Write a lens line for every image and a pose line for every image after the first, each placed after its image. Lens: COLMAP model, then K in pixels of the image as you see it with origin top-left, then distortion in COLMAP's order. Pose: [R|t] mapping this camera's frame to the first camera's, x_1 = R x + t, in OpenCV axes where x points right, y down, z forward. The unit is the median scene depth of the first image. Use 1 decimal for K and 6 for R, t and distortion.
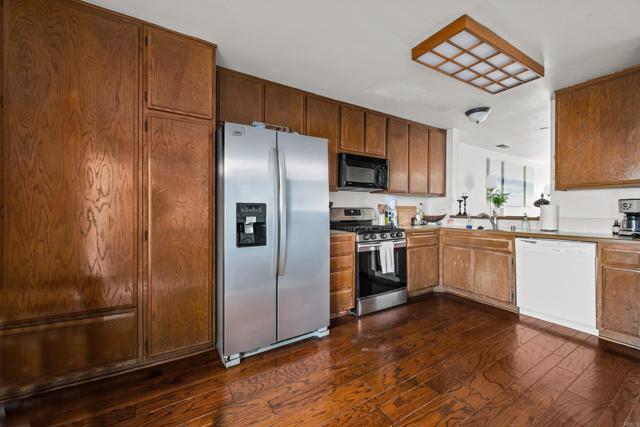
lens RADIAL K [[253.1, 0, 319.9], [0, 253.1, 213.2], [0, 0, 1]] dist [-0.002475, -0.000276]
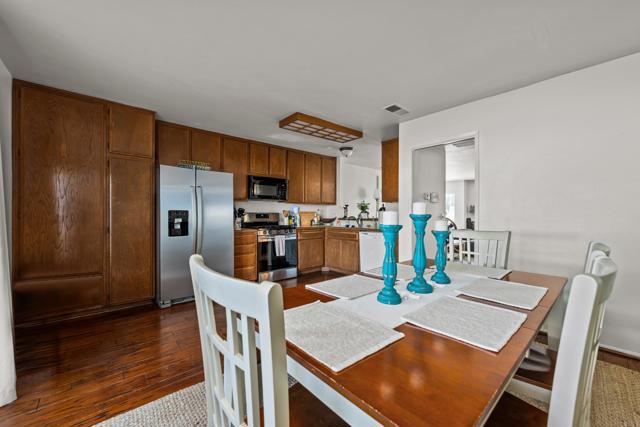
lens RADIAL K [[253.1, 0, 319.7], [0, 253.1, 215.9], [0, 0, 1]] dist [-0.002475, -0.000276]
pose [[0.984592, -0.001876, 0.174854, 0.236817], [0.002923, 0.999979, -0.005730, 0.006205], [-0.174840, 0.006152, 0.984578, -0.536808]]
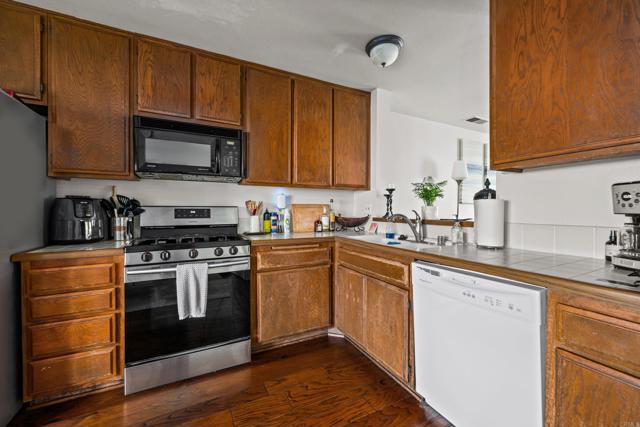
lens RADIAL K [[253.1, 0, 320.2], [0, 253.1, 212.9], [0, 0, 1]] dist [-0.002475, -0.000276]
pose [[0.996846, -0.001376, -0.079346, 0.611696], [0.001341, 0.999999, -0.000498, -0.003883], [0.079346, 0.000390, 0.996847, 0.449427]]
